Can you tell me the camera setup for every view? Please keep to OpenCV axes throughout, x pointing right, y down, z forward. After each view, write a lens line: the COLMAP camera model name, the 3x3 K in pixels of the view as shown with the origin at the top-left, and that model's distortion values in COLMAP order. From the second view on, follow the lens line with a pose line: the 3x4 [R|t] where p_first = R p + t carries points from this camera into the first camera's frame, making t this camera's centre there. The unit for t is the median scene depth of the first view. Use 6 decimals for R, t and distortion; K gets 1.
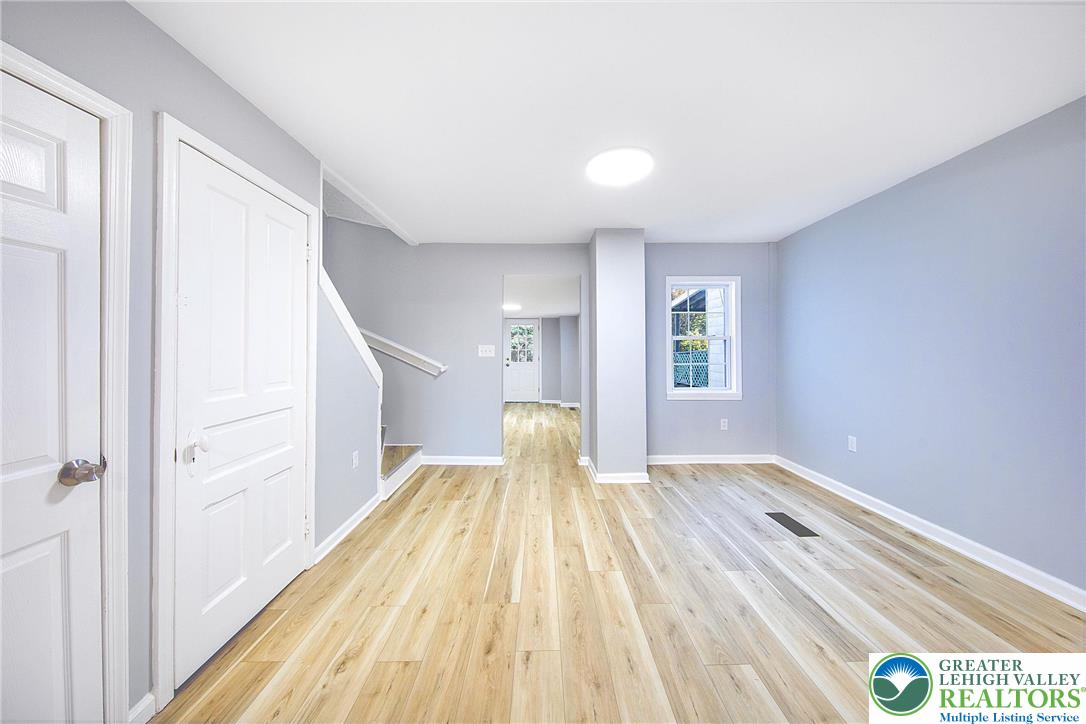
lens RADIAL K [[403.2, 0, 539.7], [0, 403.2, 353.0], [0, 0, 1]] dist [0.001420, 0.000057]
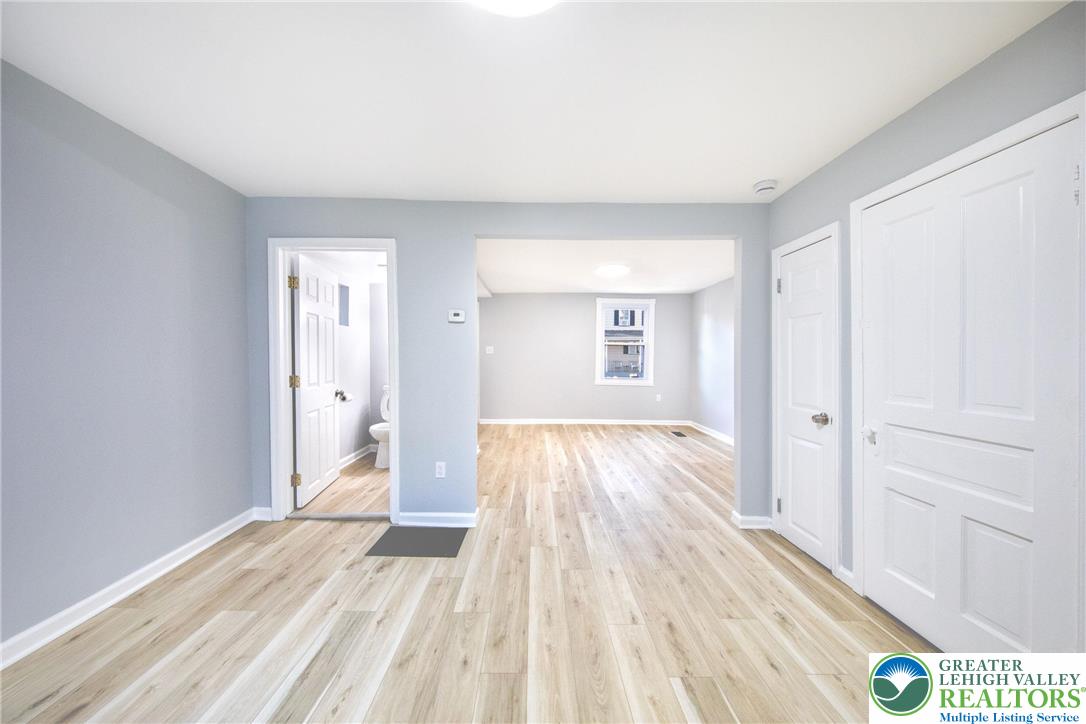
lens RADIAL K [[440.7, 0, 540.9], [0, 440.7, 356.5], [0, 0, 1]] dist [0.001267, 0.000028]
pose [[-0.999592, -0.005417, -0.028043, 0.236311], [-0.005696, 0.999935, 0.009879, -0.026678], [0.027988, 0.010035, -0.999558, 1.900395]]
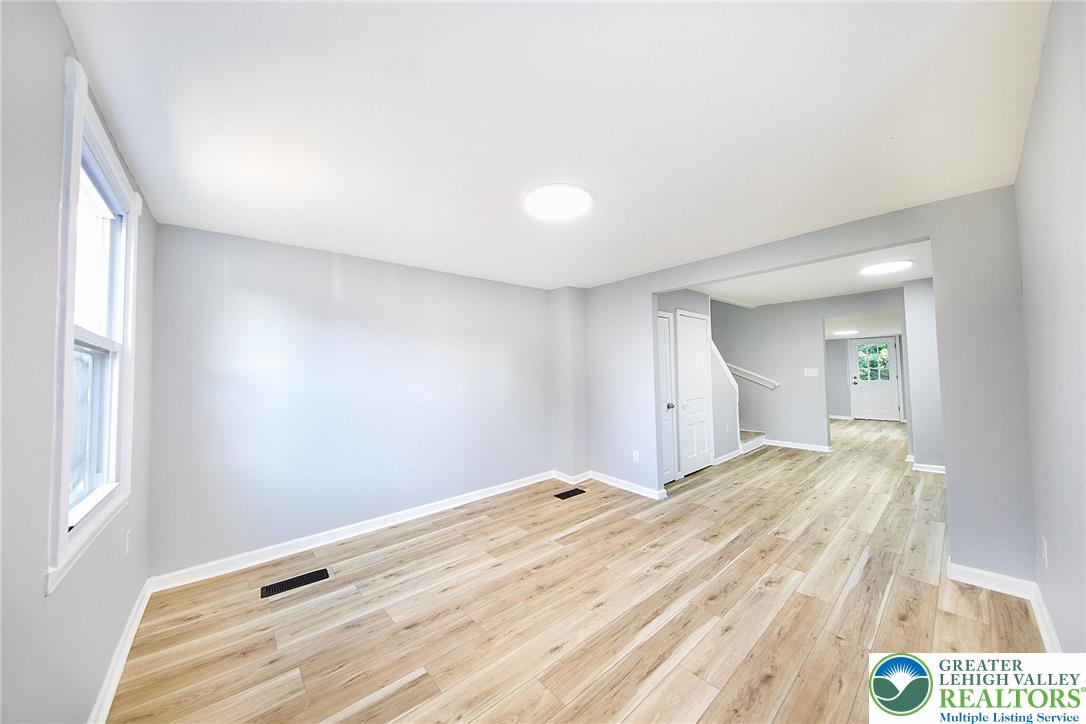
lens RADIAL K [[361.3, 0, 535.1], [0, 361.3, 358.8], [0, 0, 1]] dist [-0.001926, -0.000191]
pose [[0.664019, -0.045055, -0.746357, 0.436200], [0.016724, 0.998828, -0.045417, -0.027588], [0.747529, 0.017676, 0.663994, -1.494904]]
